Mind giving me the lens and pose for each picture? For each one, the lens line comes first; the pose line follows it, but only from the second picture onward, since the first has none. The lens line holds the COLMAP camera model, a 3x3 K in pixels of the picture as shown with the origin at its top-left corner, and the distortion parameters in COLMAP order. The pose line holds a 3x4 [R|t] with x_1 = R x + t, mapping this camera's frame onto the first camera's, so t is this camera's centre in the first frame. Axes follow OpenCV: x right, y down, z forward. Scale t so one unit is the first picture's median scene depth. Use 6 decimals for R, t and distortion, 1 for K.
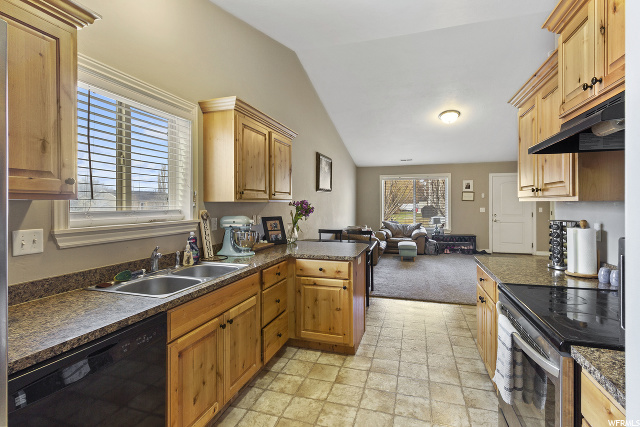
lens RADIAL K [[299.2, 0, 324.0], [0, 299.2, 204.0], [0, 0, 1]] dist [-0.001752, -0.000129]
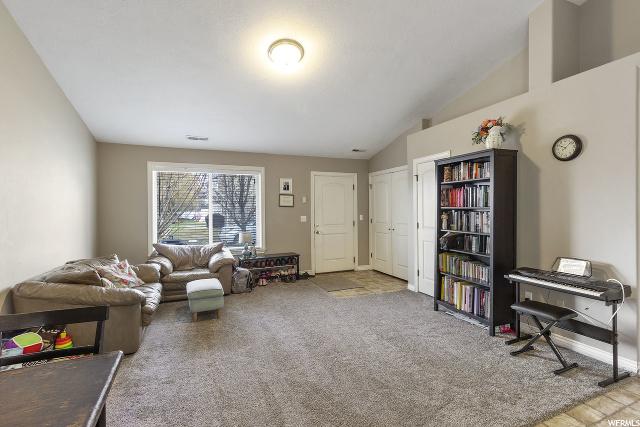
lens RADIAL K [[301.9, 0, 327.8], [0, 301.9, 212.8], [0, 0, 1]] dist [0.000681, 0.000156]
pose [[0.759504, -0.010244, 0.650422, 0.082488], [0.008227, 0.999947, 0.006142, 0.000284], [-0.650451, 0.000686, 0.759548, 0.387969]]
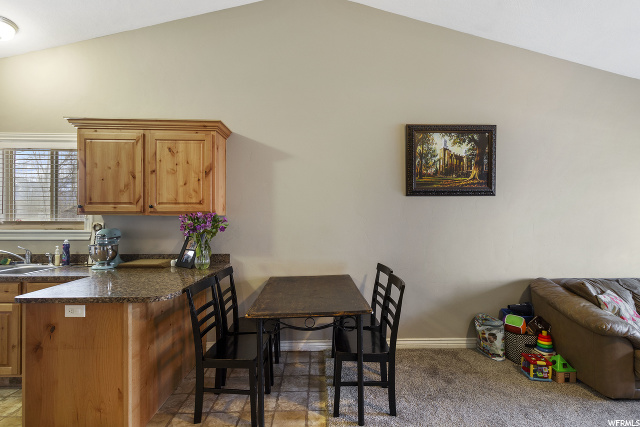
lens RADIAL K [[301.9, 0, 327.8], [0, 301.9, 212.8], [0, 0, 1]] dist [0.000681, 0.000156]
pose [[0.329938, -0.008156, -0.943968, 0.317305], [-0.004665, 0.999936, -0.010270, -0.002330], [0.943991, 0.007792, 0.329878, 0.466129]]
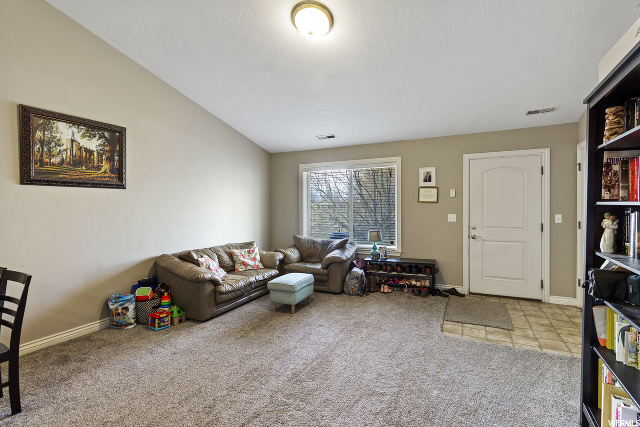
lens RADIAL K [[301.9, 0, 327.8], [0, 301.9, 212.8], [0, 0, 1]] dist [0.000681, 0.000156]
pose [[0.989925, -0.000687, -0.141594, 0.381142], [0.003072, 0.999857, 0.016627, -0.000773], [0.141562, -0.016895, 0.989785, 0.396271]]
